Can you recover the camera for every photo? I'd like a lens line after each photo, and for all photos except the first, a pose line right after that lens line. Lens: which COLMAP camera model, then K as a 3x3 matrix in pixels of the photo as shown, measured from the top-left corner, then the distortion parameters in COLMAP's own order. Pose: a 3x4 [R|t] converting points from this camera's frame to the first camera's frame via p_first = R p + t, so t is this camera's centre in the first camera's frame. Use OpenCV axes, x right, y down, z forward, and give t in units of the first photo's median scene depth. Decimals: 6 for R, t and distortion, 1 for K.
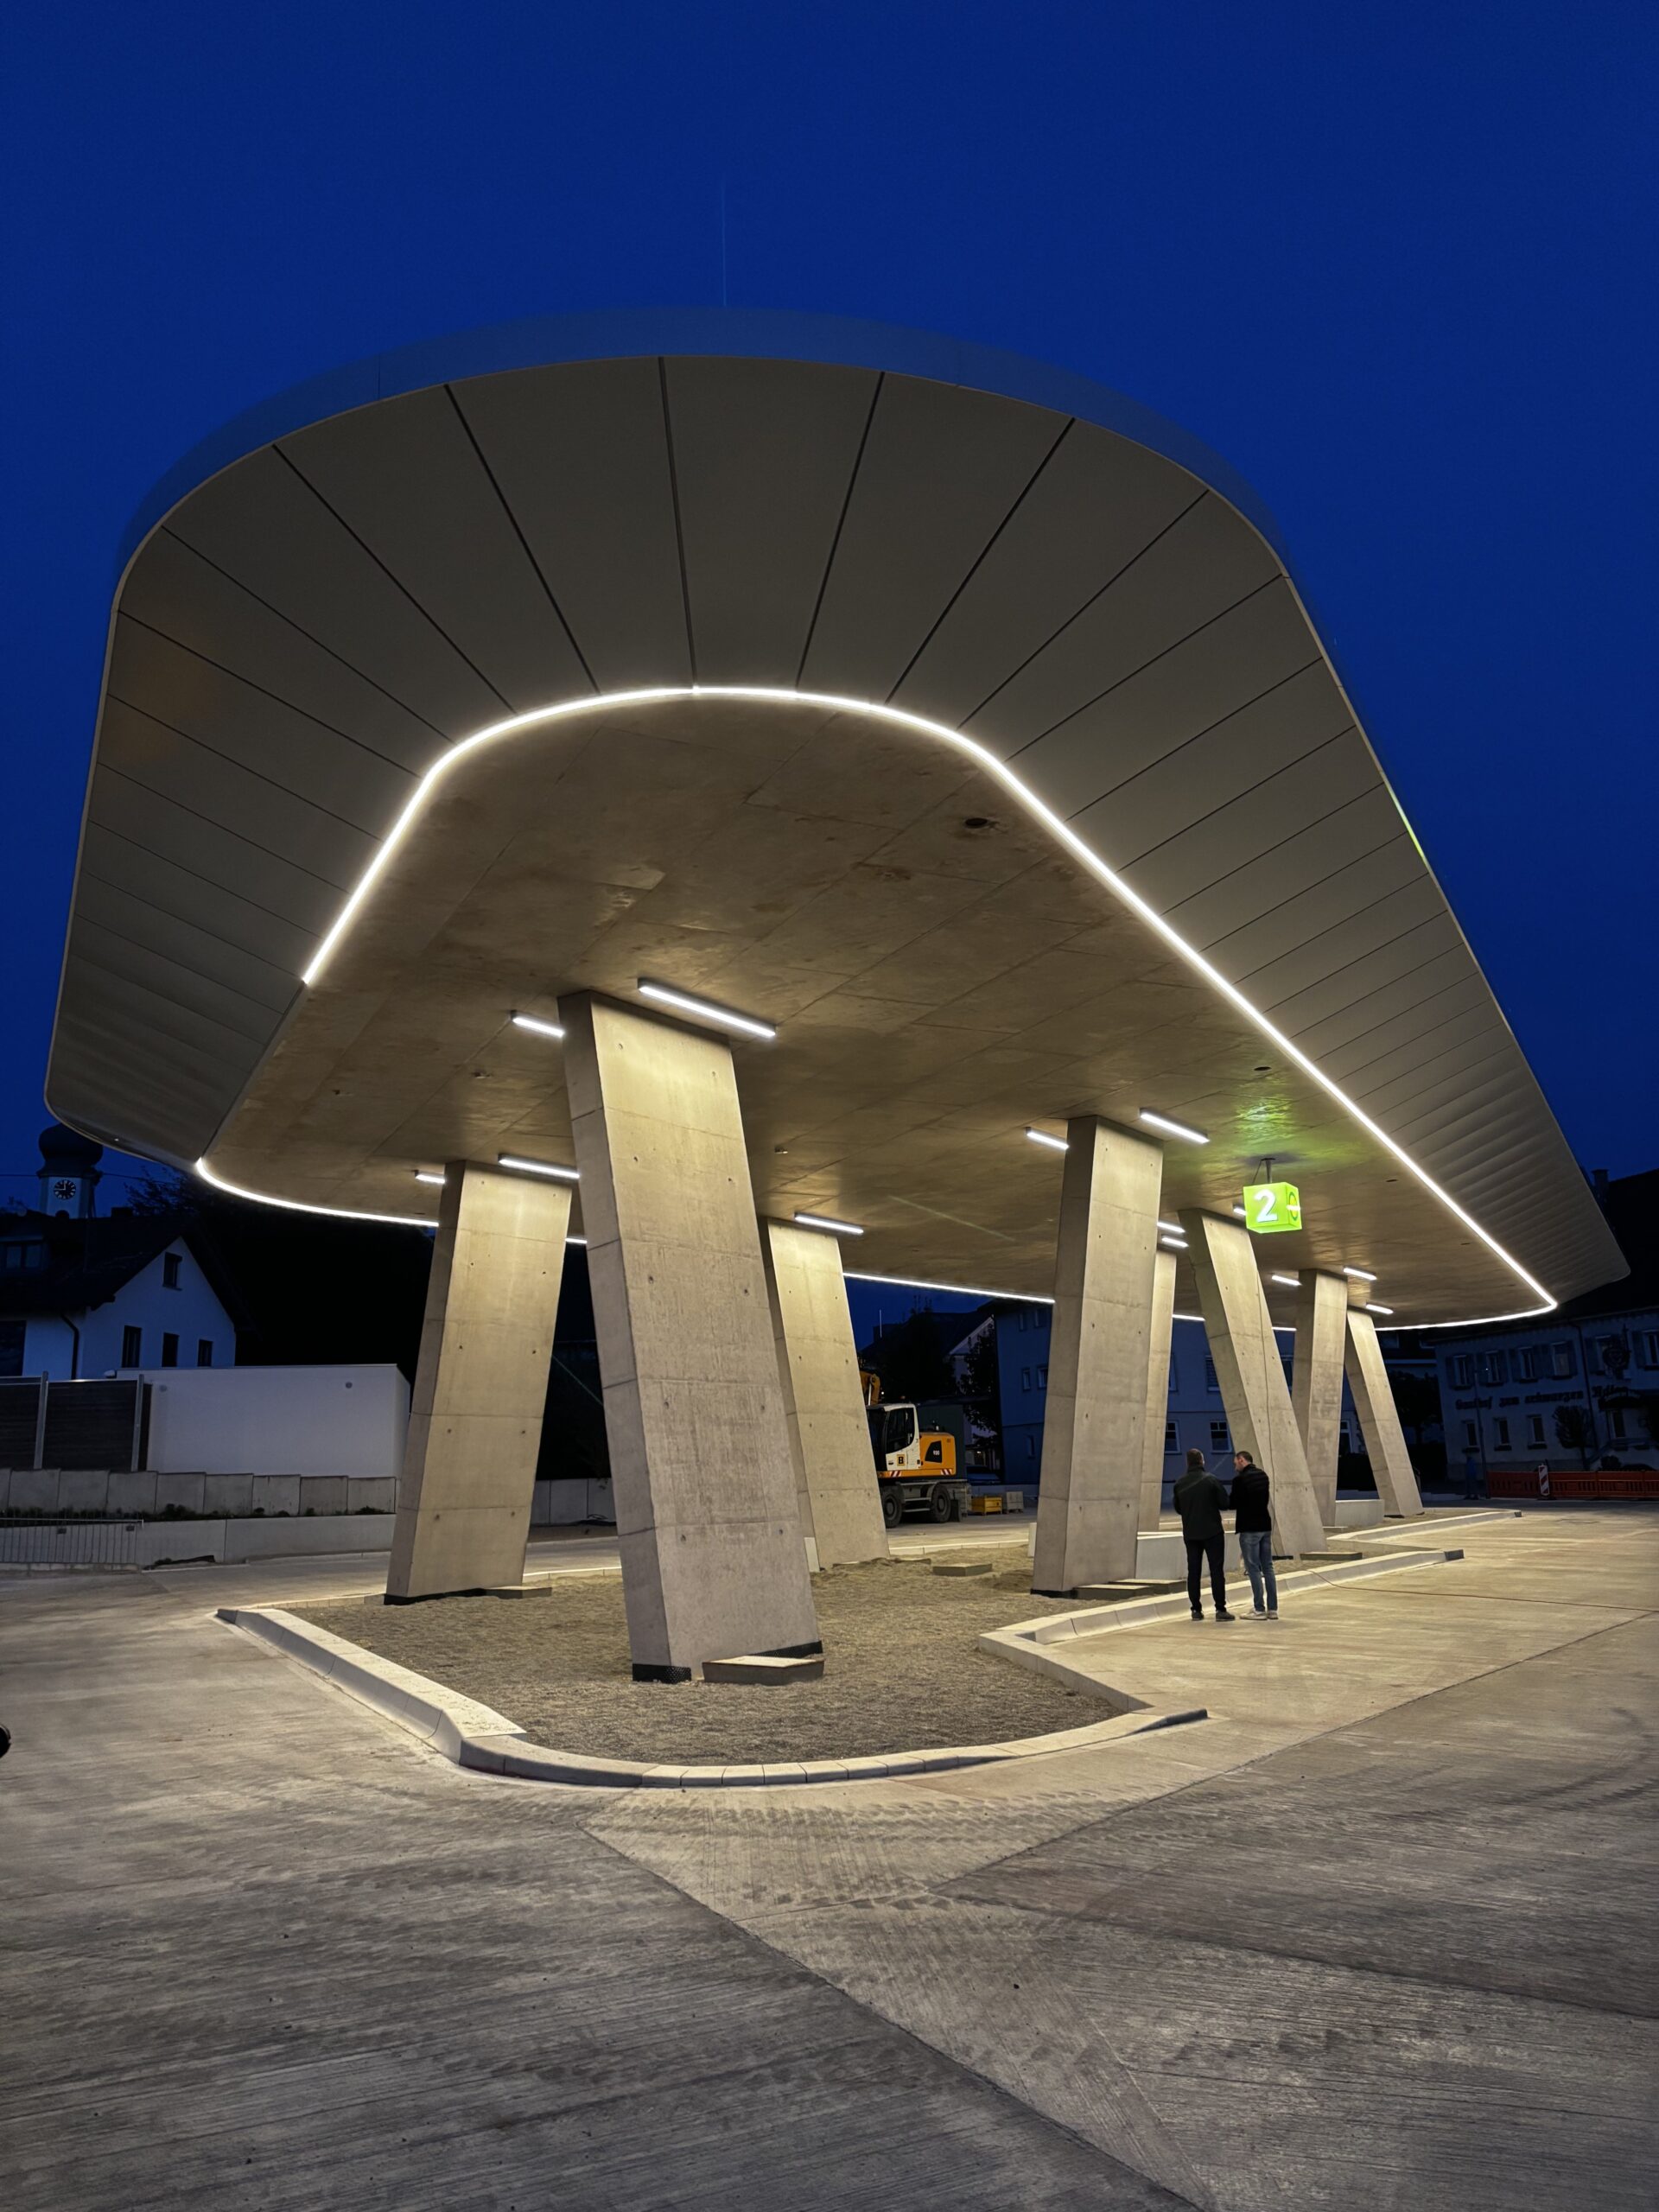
lens RADIAL K [[1562.7, 0, 829.5], [0, 1562.7, 1106.0], [0, 0, 1]] dist [0.005177, -0.000971]
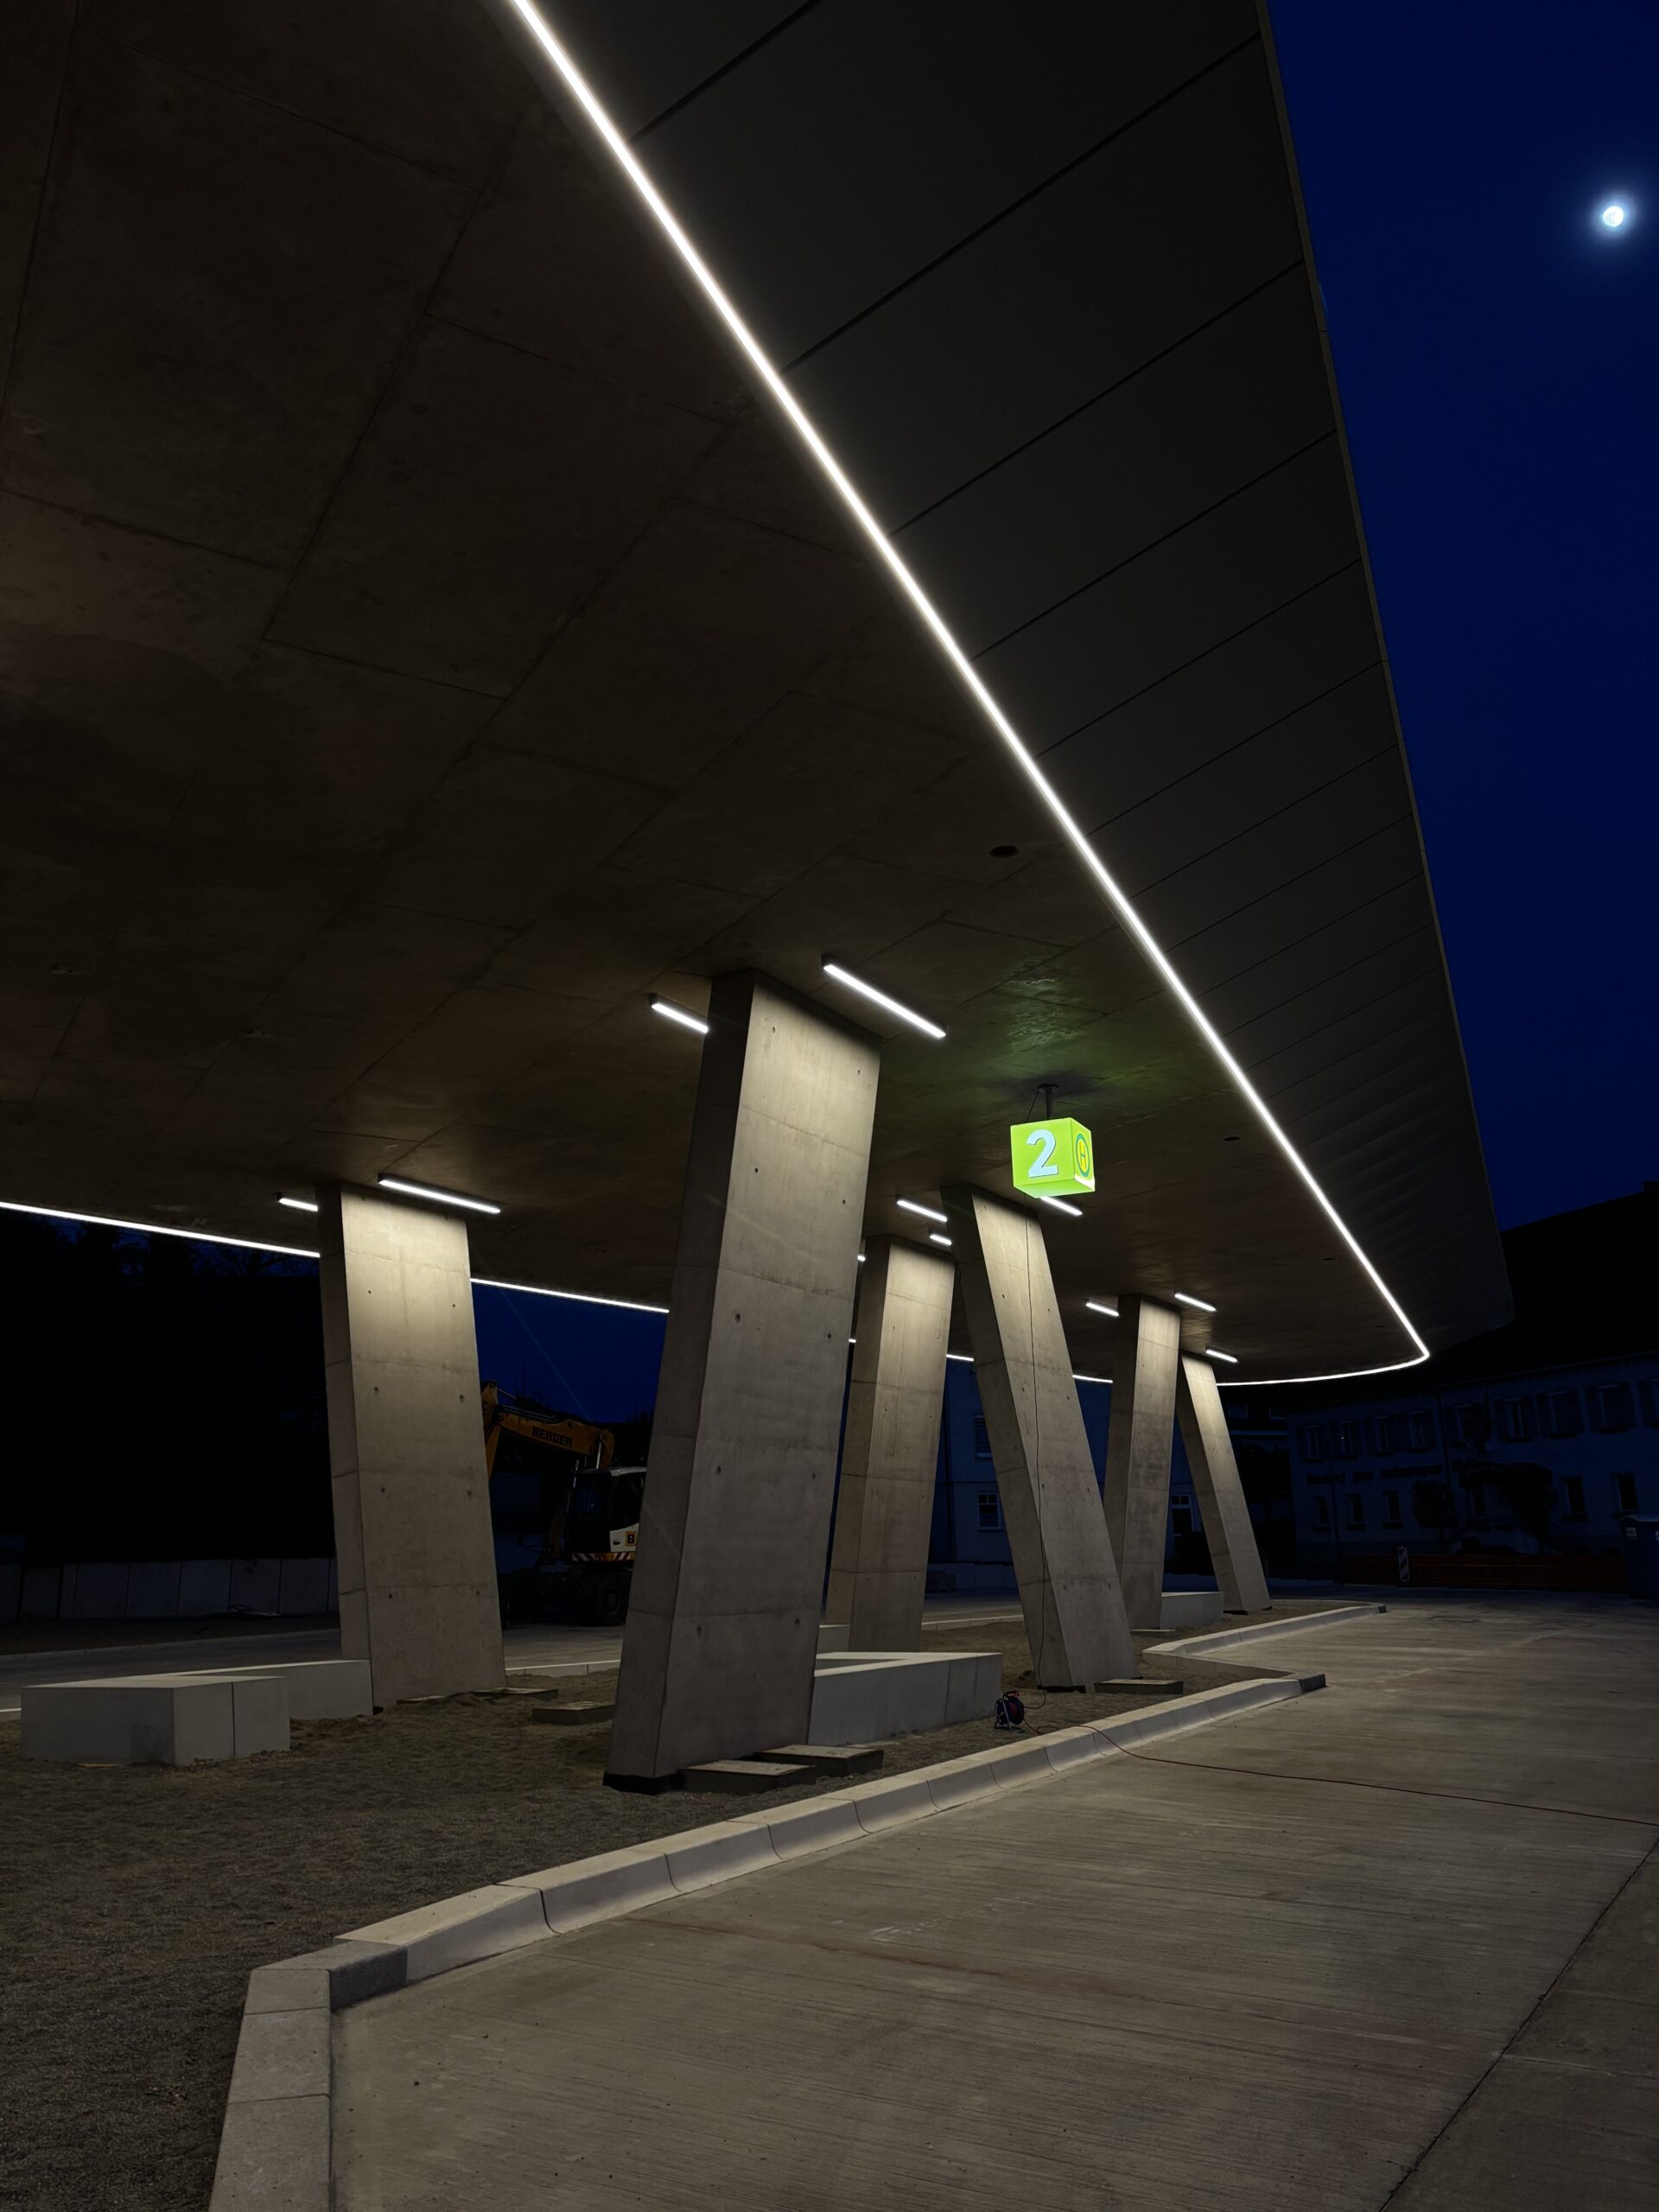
lens RADIAL K [[1562.7, 0, 829.5], [0, 1562.7, 1106.0], [0, 0, 1]] dist [0.005177, -0.000971]
pose [[0.996114, 0.028429, 0.083363, 0.086989], [-0.024608, 0.998615, -0.046510, 0.049443], [-0.084570, 0.044278, 0.995433, 0.227579]]
